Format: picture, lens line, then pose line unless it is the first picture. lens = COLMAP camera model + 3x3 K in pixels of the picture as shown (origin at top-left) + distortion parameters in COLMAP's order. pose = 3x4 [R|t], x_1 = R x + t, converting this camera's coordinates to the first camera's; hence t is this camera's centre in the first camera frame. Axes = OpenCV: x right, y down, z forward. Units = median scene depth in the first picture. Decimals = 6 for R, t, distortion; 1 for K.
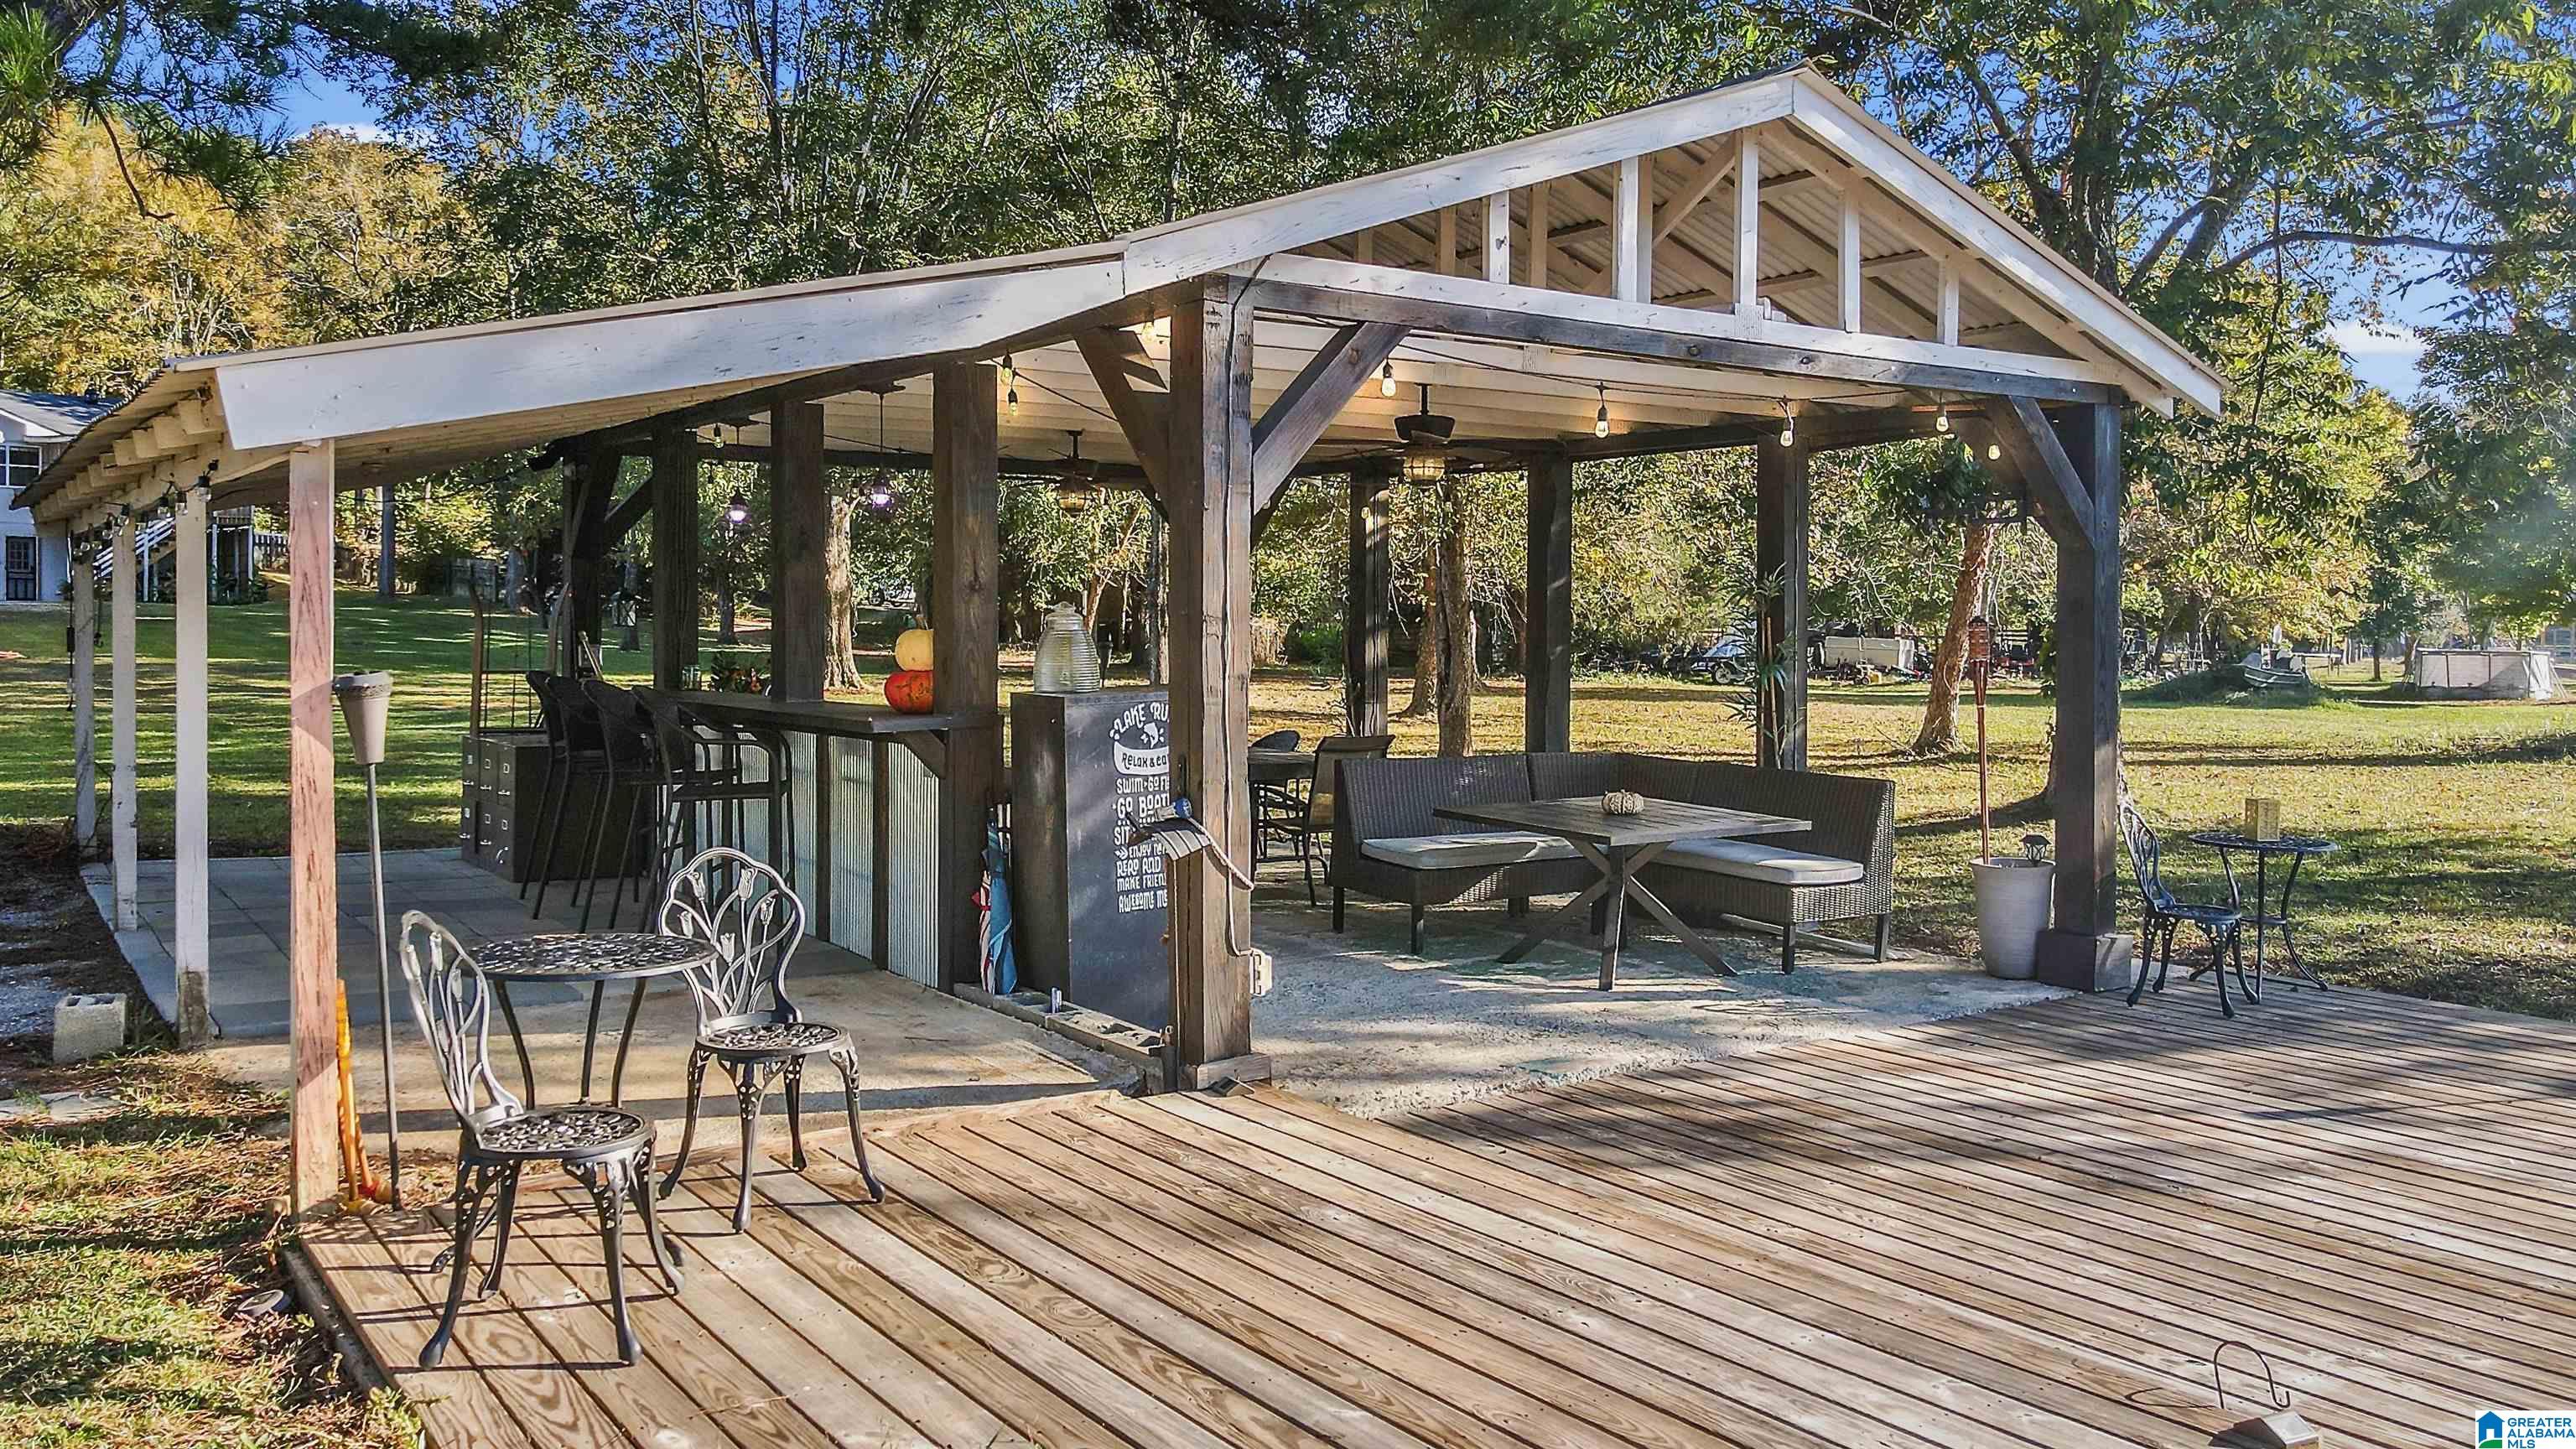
lens RADIAL K [[1920.9, 0, 1282.5], [0, 1920.9, 702.6], [0, 0, 1]] dist [-0.008358, 0.014647]
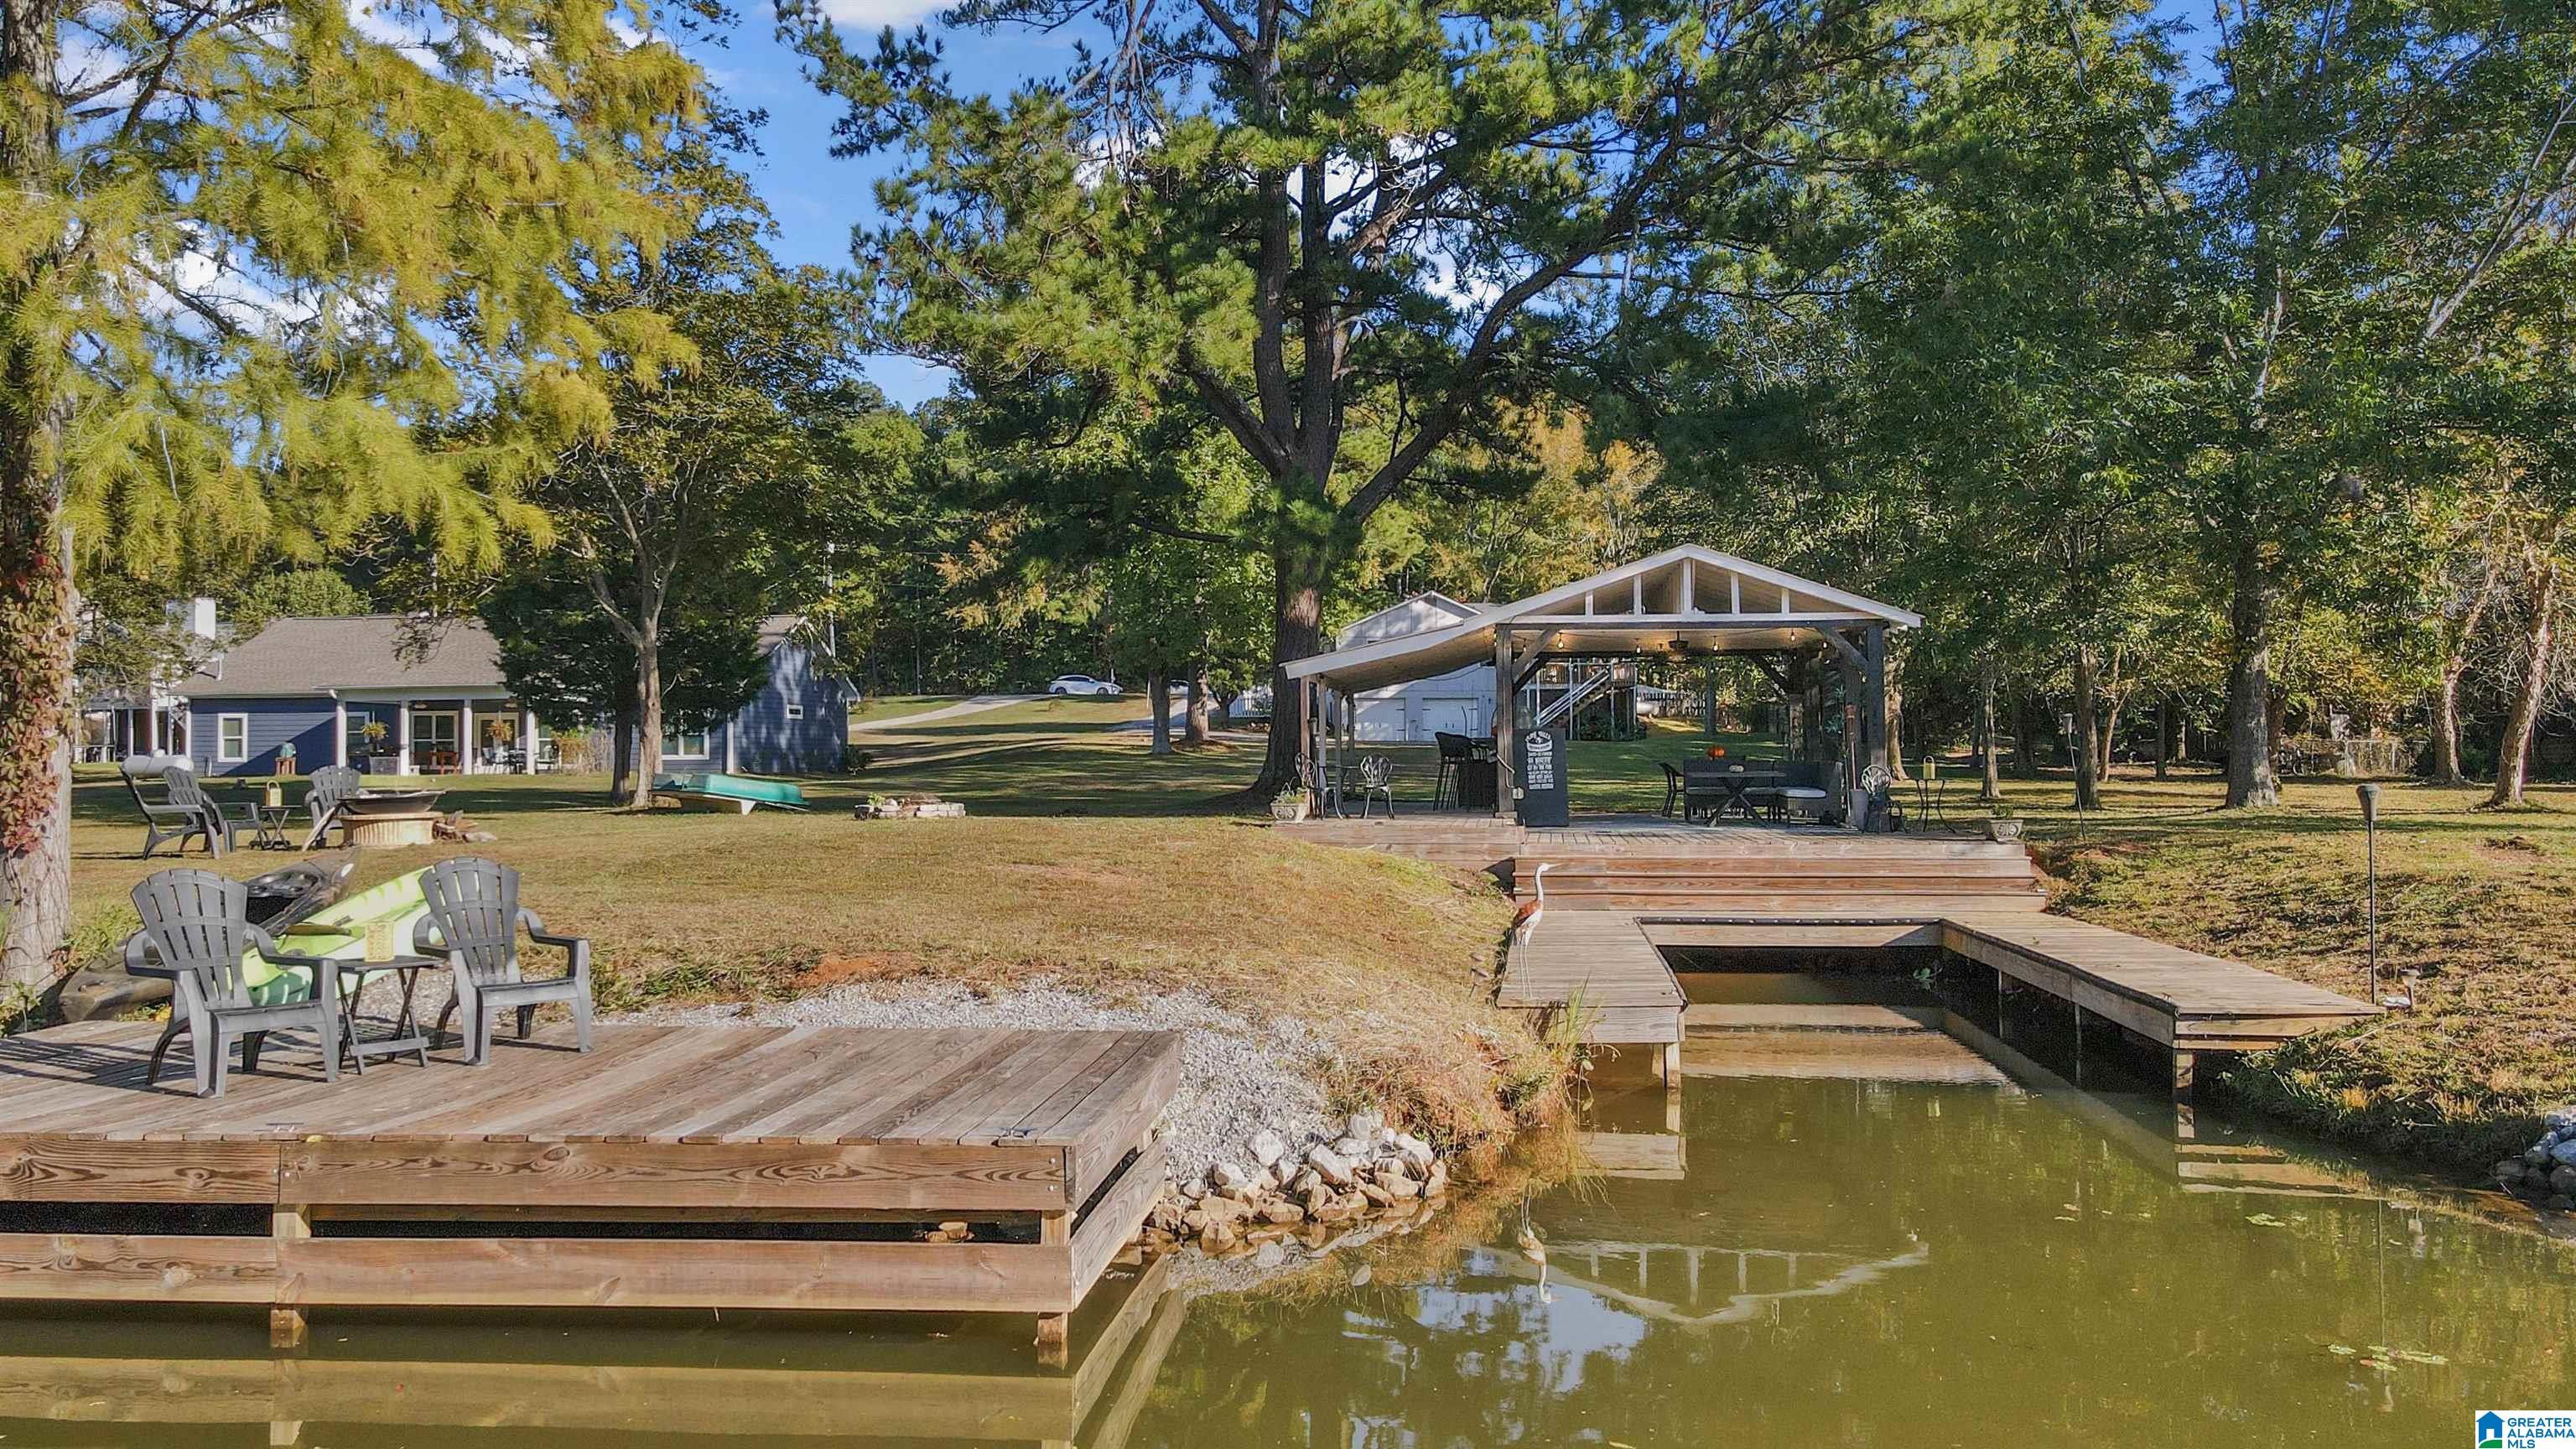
lens RADIAL K [[1920.9, 0, 1285.7], [0, 1920.9, 720.8], [0, 0, 1]] dist [-0.008358, 0.014647]
pose [[0.749597, -0.023811, -0.661467, 1.782002], [-0.017792, 0.998267, -0.056097, 0.173539], [0.661656, 0.053819, 0.747874, -1.828570]]
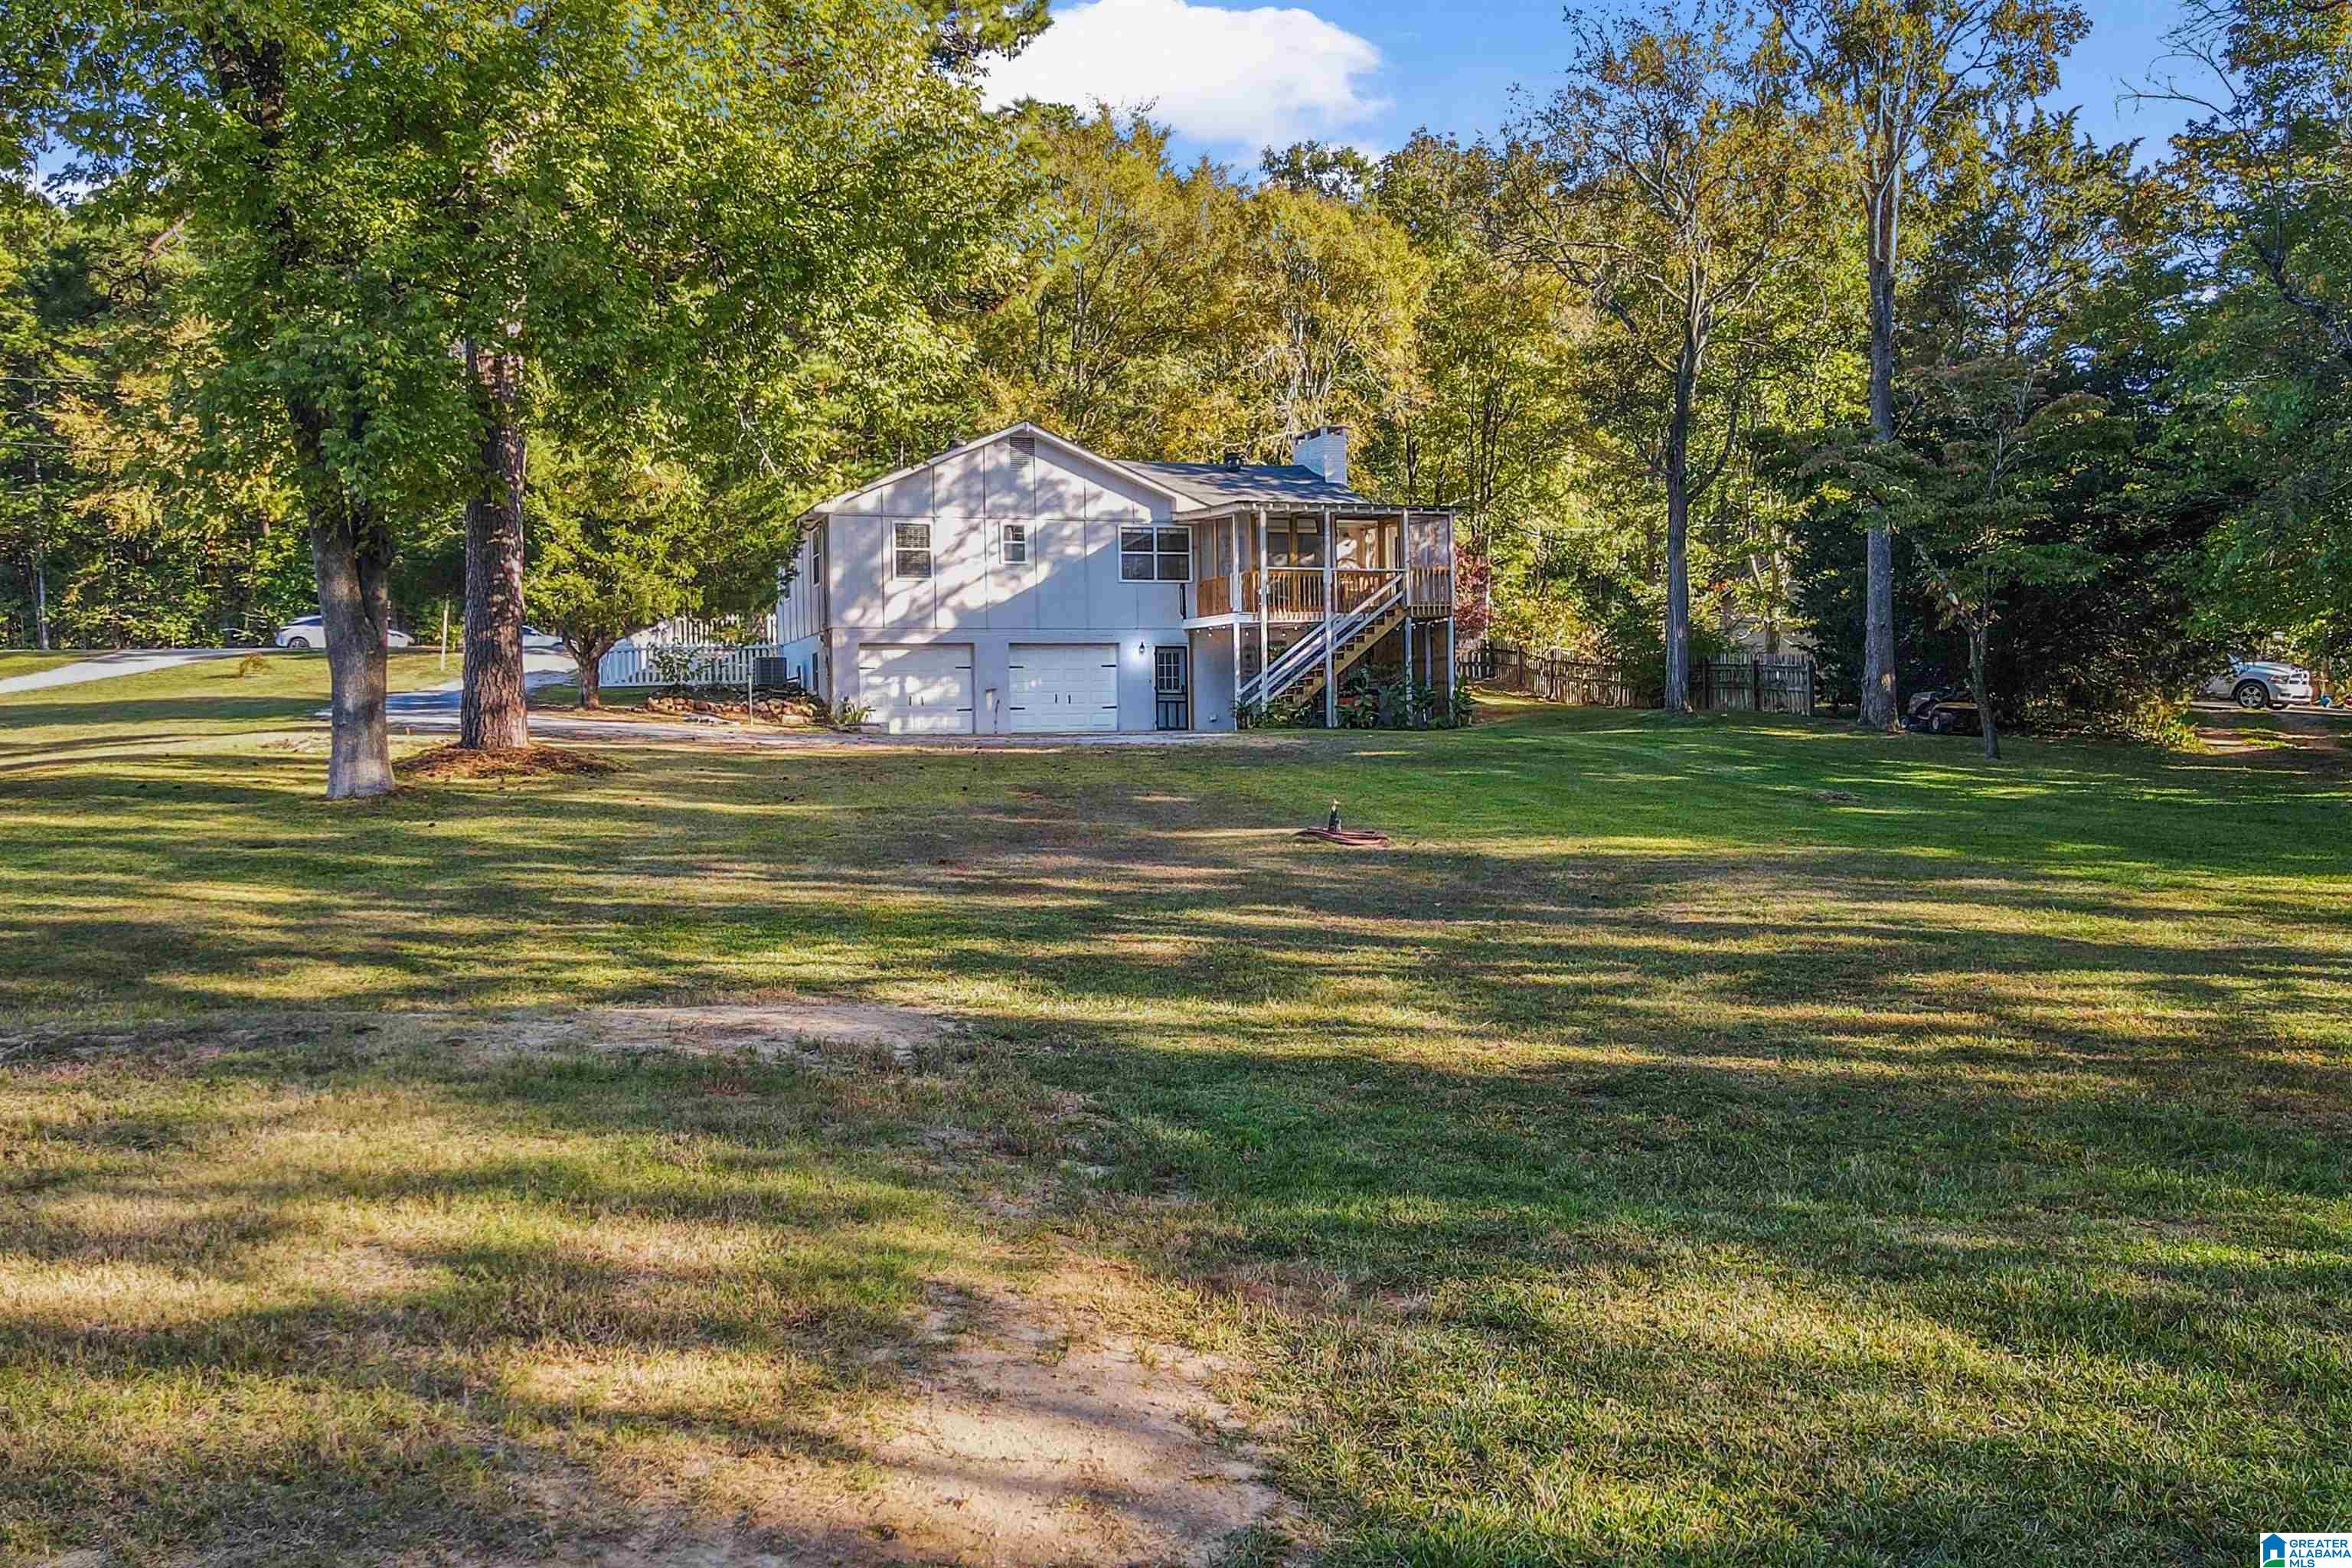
lens RADIAL K [[2070.9, 0, 1194.6], [0, 2070.9, 783.7], [0, 0, 1]] dist [0.000894, -0.003502]
pose [[0.885834, -0.007242, -0.463946, -2.209871], [0.000278, 0.999886, -0.015077, -0.144640], [0.464002, 0.013227, 0.885735, 2.549931]]
